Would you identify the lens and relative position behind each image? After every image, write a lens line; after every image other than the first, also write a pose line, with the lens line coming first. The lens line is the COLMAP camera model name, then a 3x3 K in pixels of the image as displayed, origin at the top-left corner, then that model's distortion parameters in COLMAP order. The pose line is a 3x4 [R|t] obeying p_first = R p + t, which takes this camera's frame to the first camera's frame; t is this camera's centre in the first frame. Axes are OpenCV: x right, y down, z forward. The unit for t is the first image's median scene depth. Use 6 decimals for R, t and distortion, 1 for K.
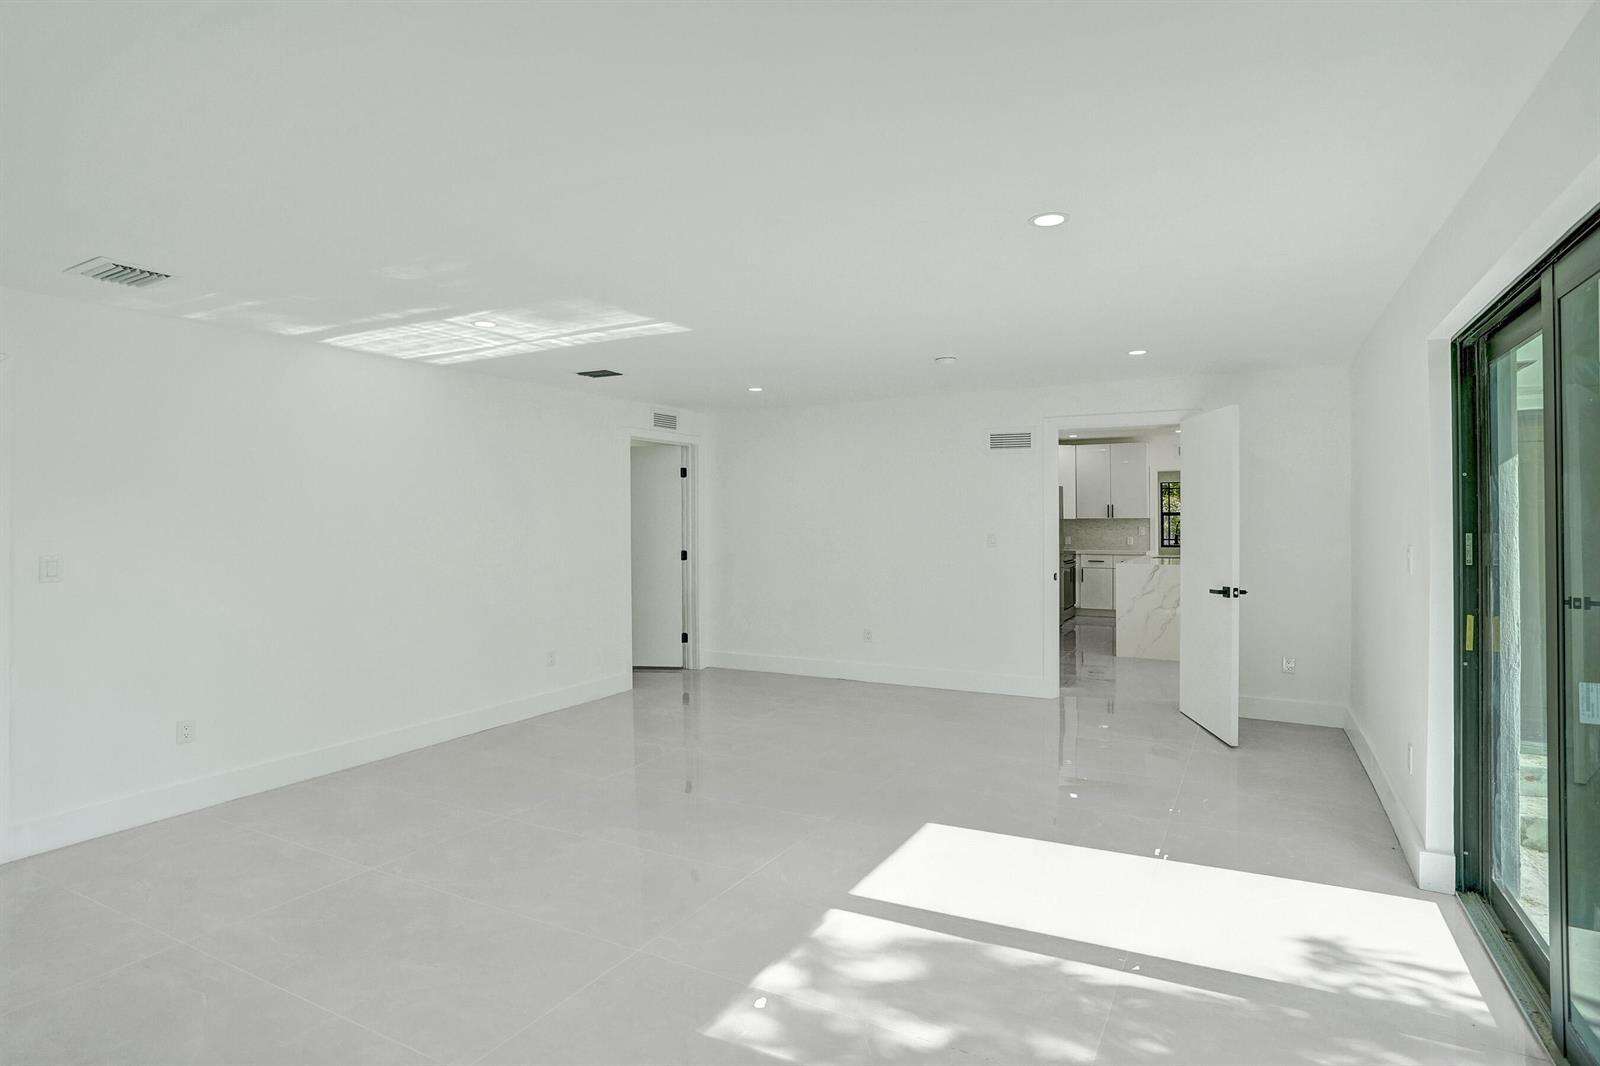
lens RADIAL K [[859.3, 0, 781.7], [0, 859.3, 533.1], [0, 0, 1]] dist [-0.060797, 0.035968]
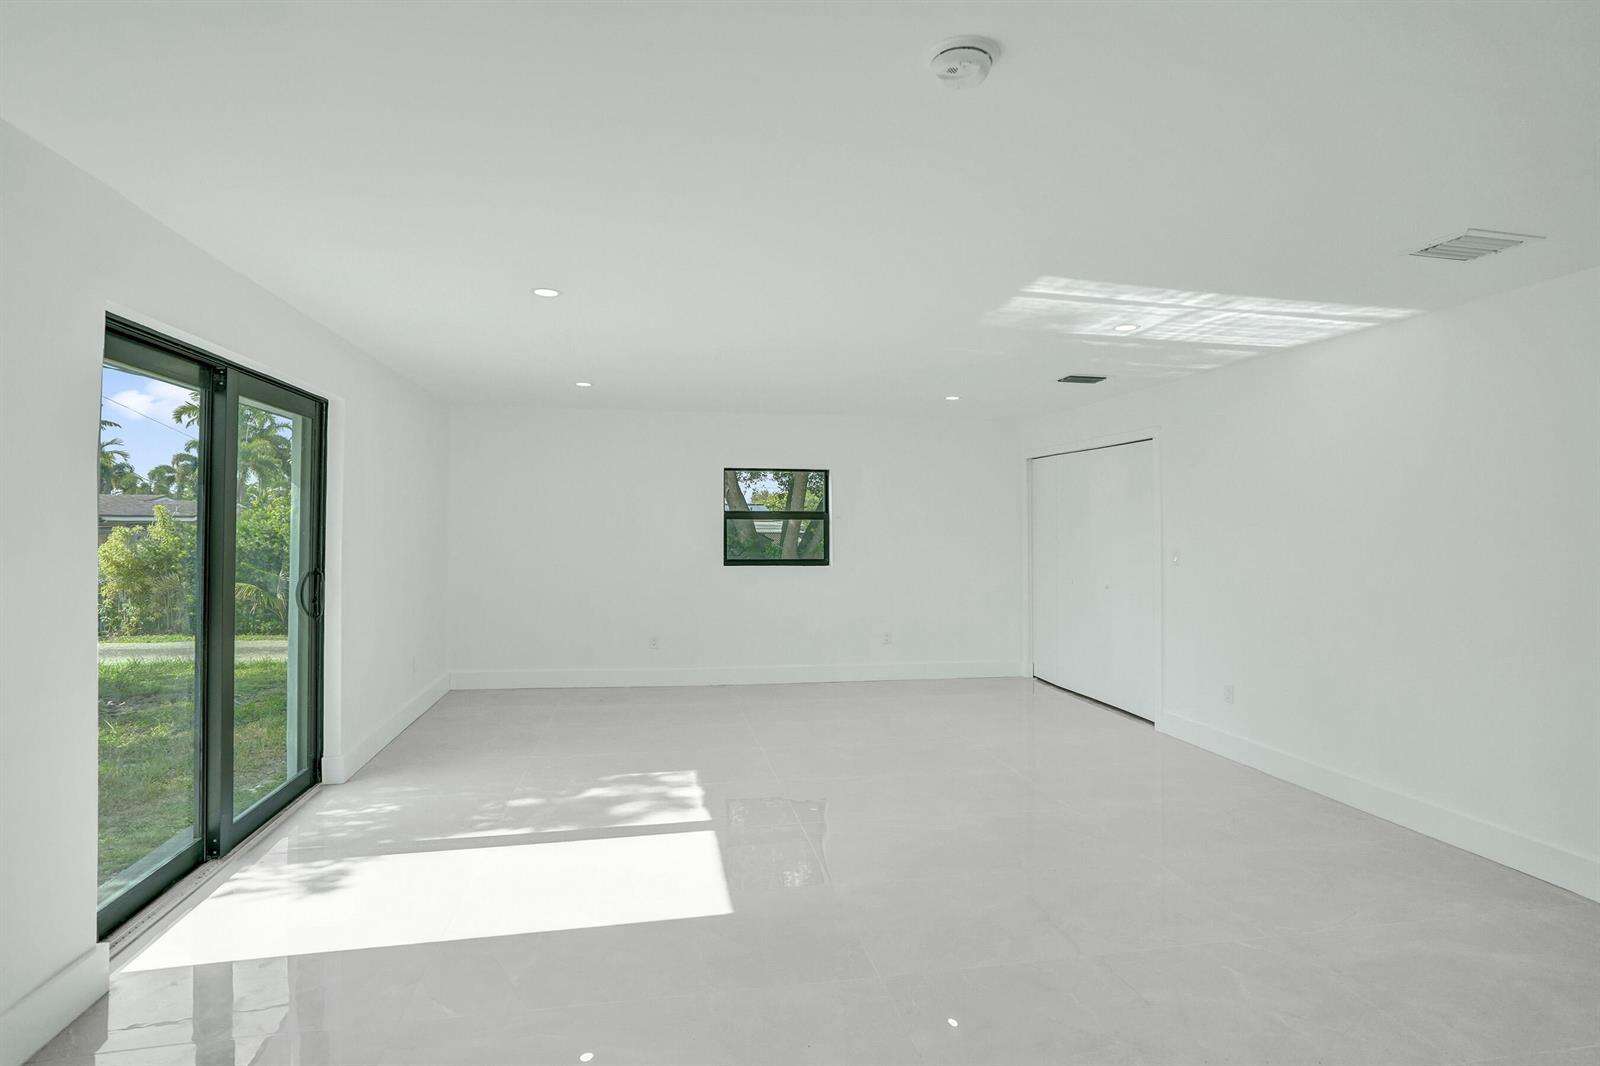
lens RADIAL K [[859.3, 0, 781.7], [0, 859.3, 533.1], [0, 0, 1]] dist [-0.060797, 0.035968]
pose [[-0.775120, -0.001014, -0.631814, 0.622737], [-0.008449, 0.999926, 0.008761, -0.012686], [0.631758, 0.012129, -0.775071, 1.611564]]
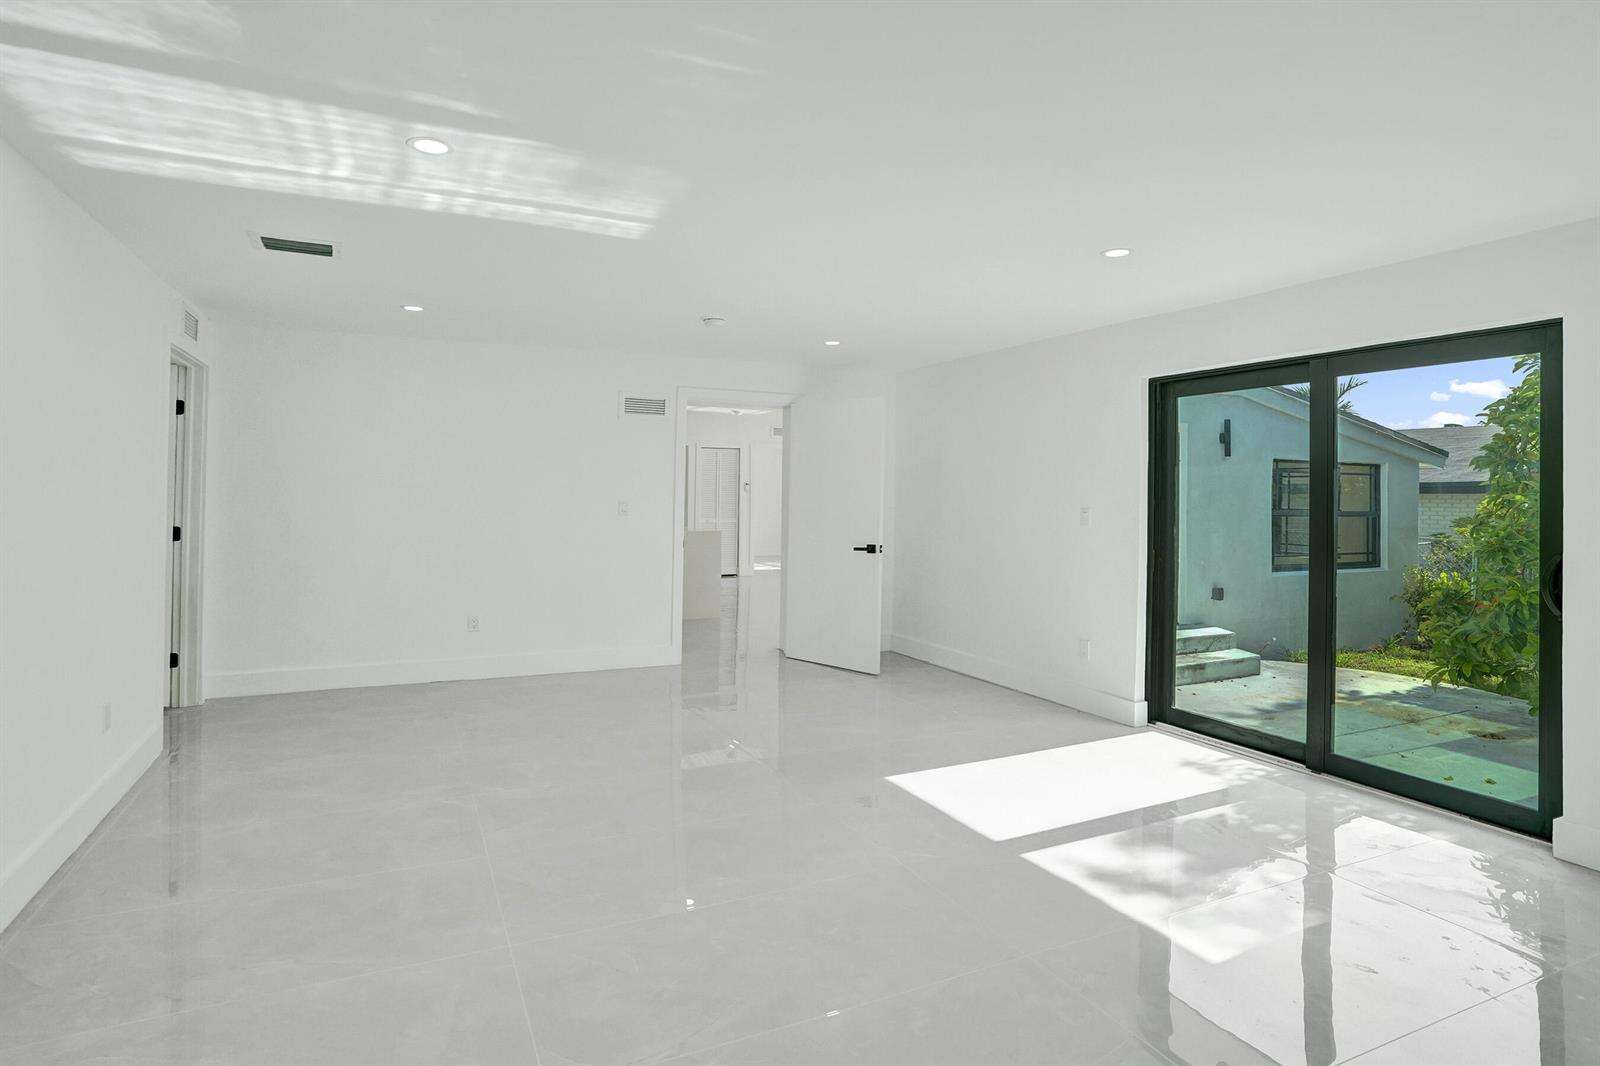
lens RADIAL K [[882.3, 0, 802.1], [0, 882.3, 481.2], [0, 0, 1]] dist [-0.052190, 0.000404]
pose [[0.572604, 0.023008, 0.819510, -0.755435], [0.000807, 0.999590, -0.028627, 0.011318], [-0.819832, 0.017054, 0.572350, 0.463946]]
